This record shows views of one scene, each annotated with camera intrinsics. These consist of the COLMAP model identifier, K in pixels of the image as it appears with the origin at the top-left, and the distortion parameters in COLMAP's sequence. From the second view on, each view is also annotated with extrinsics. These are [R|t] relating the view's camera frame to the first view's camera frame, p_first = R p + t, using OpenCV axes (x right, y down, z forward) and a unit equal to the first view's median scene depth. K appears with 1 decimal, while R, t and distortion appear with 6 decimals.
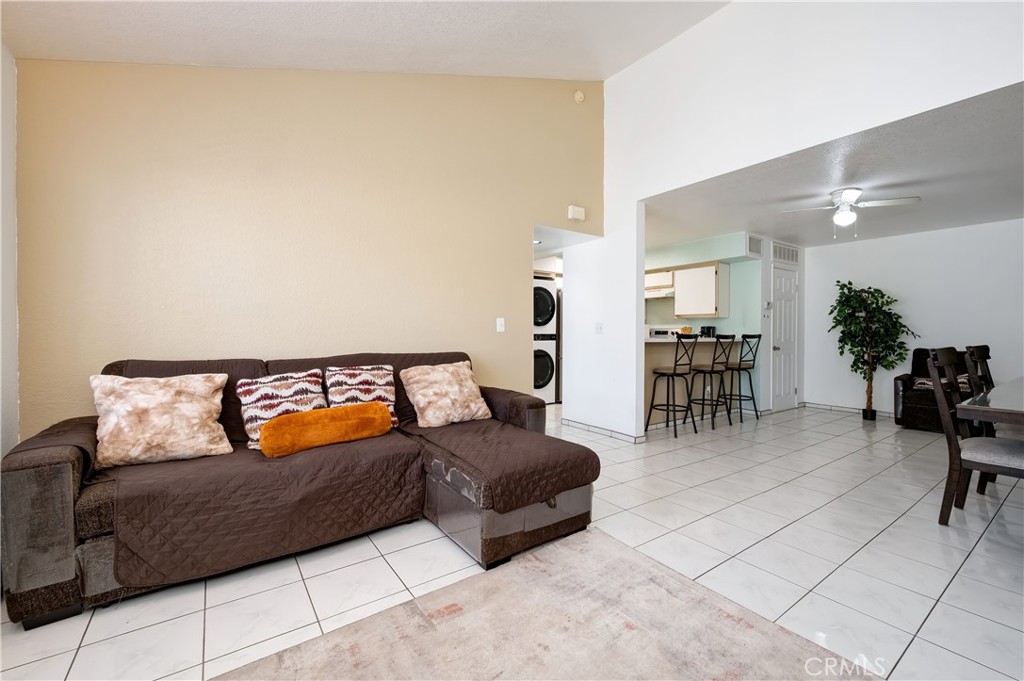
lens RADIAL K [[430.4, 0, 555.5], [0, 430.4, 328.4], [0, 0, 1]] dist [-0.000914, -0.000120]
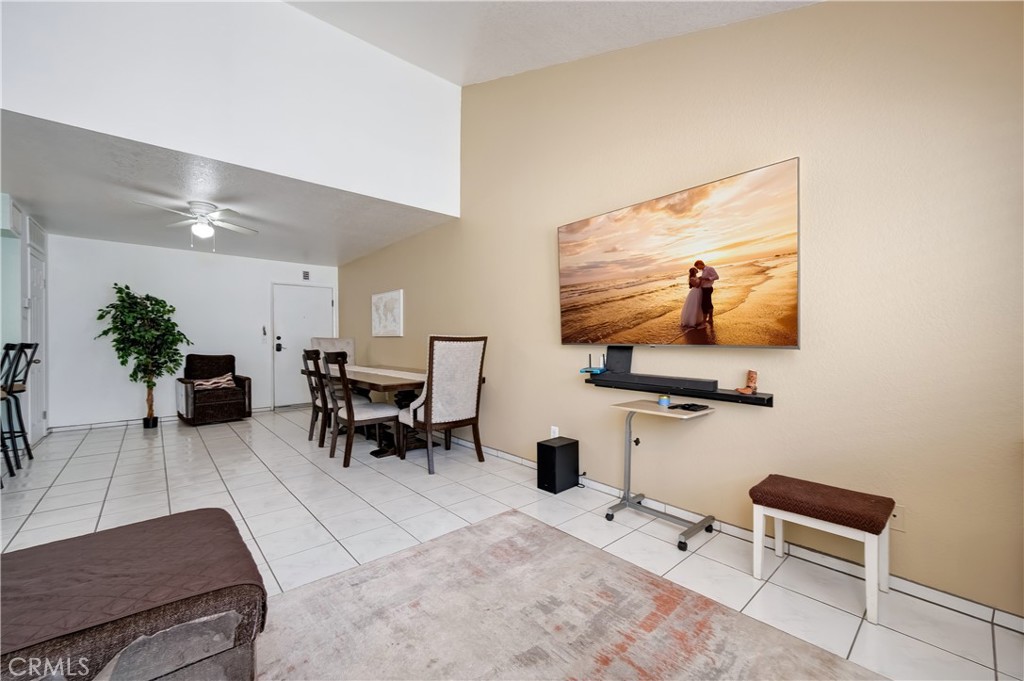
lens RADIAL K [[418.2, 0, 493.8], [0, 418.2, 342.8], [0, 0, 1]] dist [0.000845, 0.000081]
pose [[-0.043529, -0.009997, 0.999002, -0.499054], [-0.010185, 0.999902, 0.009562, -0.003375], [-0.999000, -0.009759, -0.043626, 0.457917]]
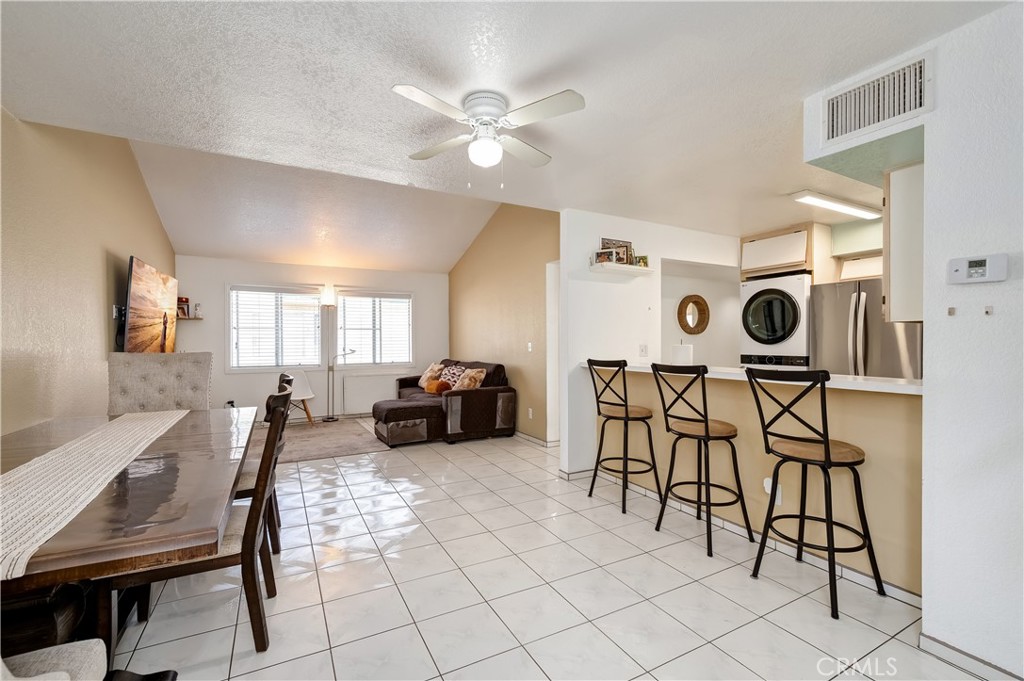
lens RADIAL K [[418.2, 0, 493.8], [0, 418.2, 342.8], [0, 0, 1]] dist [0.000845, 0.000081]
pose [[-0.187643, -0.006891, -0.982213, 1.578176], [0.010183, 0.999908, -0.008960, -0.013424], [0.982185, -0.011683, -0.187556, 1.514429]]
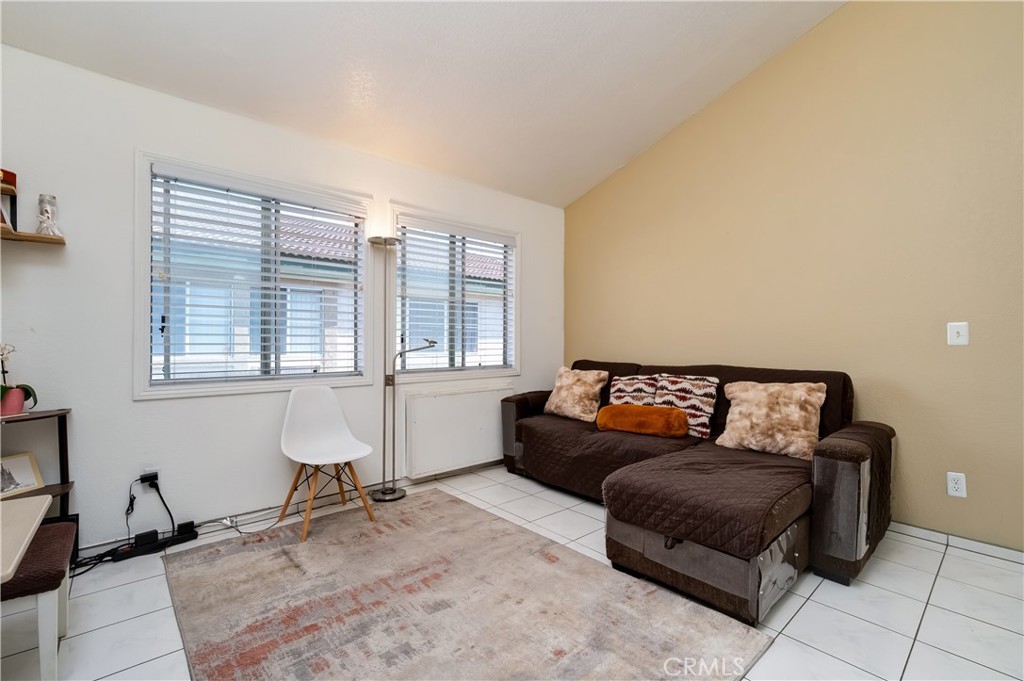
lens RADIAL K [[443.0, 0, 489.2], [0, 443.0, 338.7], [0, 0, 1]] dist [0.000394, 0.000036]
pose [[0.034266, -0.011247, -0.999349, 0.620264], [0.001771, 0.999936, -0.011193, 0.006206], [0.999411, -0.001386, 0.034284, 0.439437]]
